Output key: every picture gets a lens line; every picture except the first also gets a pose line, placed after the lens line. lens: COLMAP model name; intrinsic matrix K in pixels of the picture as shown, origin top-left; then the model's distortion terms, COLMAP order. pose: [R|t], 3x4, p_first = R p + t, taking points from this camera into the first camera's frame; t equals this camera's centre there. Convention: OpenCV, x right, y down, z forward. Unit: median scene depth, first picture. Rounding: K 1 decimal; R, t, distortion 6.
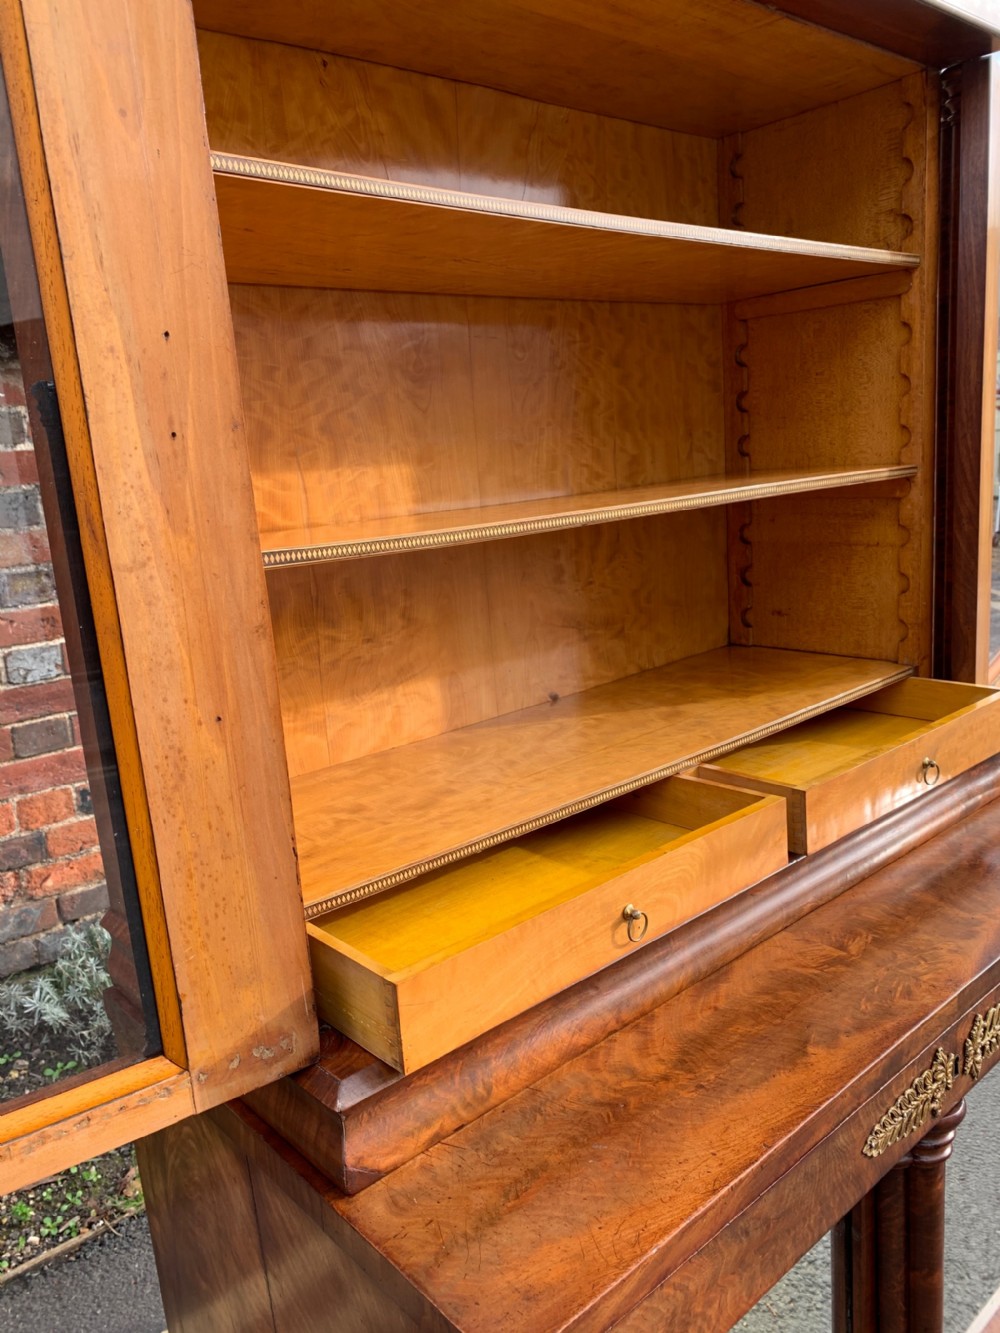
lens RADIAL K [[1021.1, 0, 496.6], [0, 1021.1, 649.5], [0, 0, 1]] dist [0.021698, -0.024411]
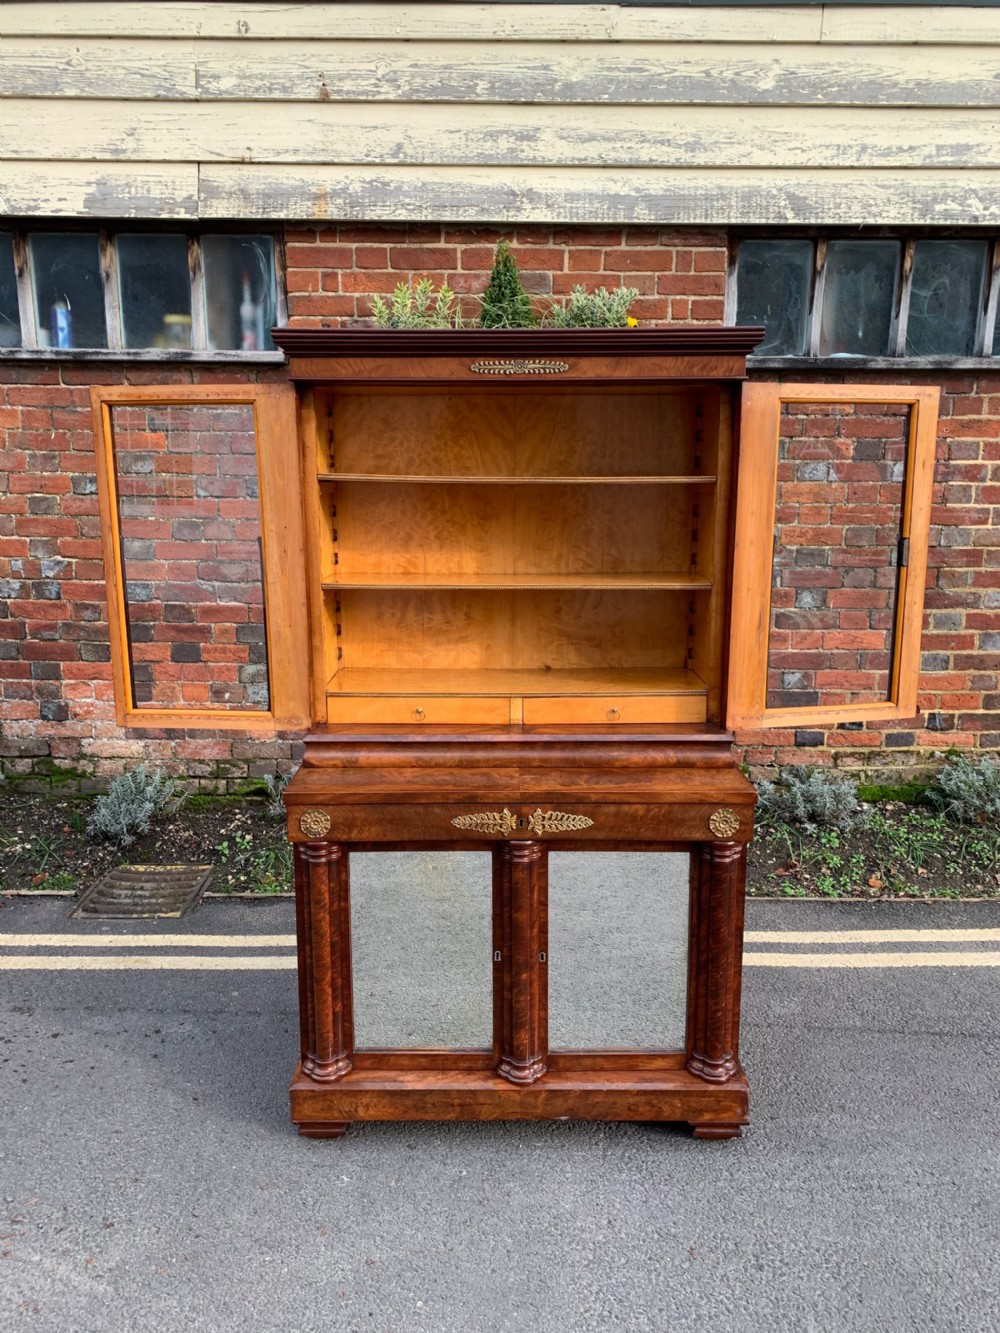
lens RADIAL K [[1021.1, 0, 500.0], [0, 1021.1, 635.2], [0, 0, 1]] dist [0.021698, -0.024411]
pose [[0.753710, 0.182166, -0.631457, 0.750102], [-0.182069, 0.981088, 0.065710, -0.080199], [0.631485, 0.065442, 0.772622, -0.396288]]
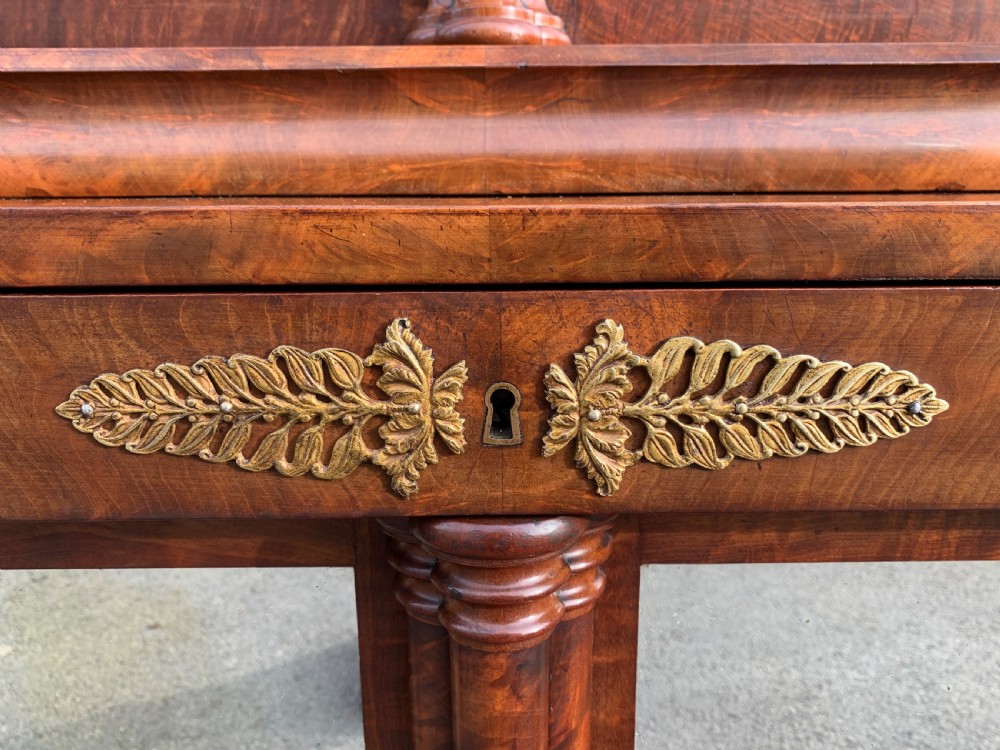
lens RADIAL K [[766.0, 0, 495.0], [0, 766.0, 366.0], [0, 0, 1]] dist [0.021698, -0.024411]
pose [[0.758218, 0.209511, -0.617422, 0.247409], [-0.173560, 0.977654, 0.118612, 0.137872], [0.628476, 0.017226, 0.777638, 0.296736]]
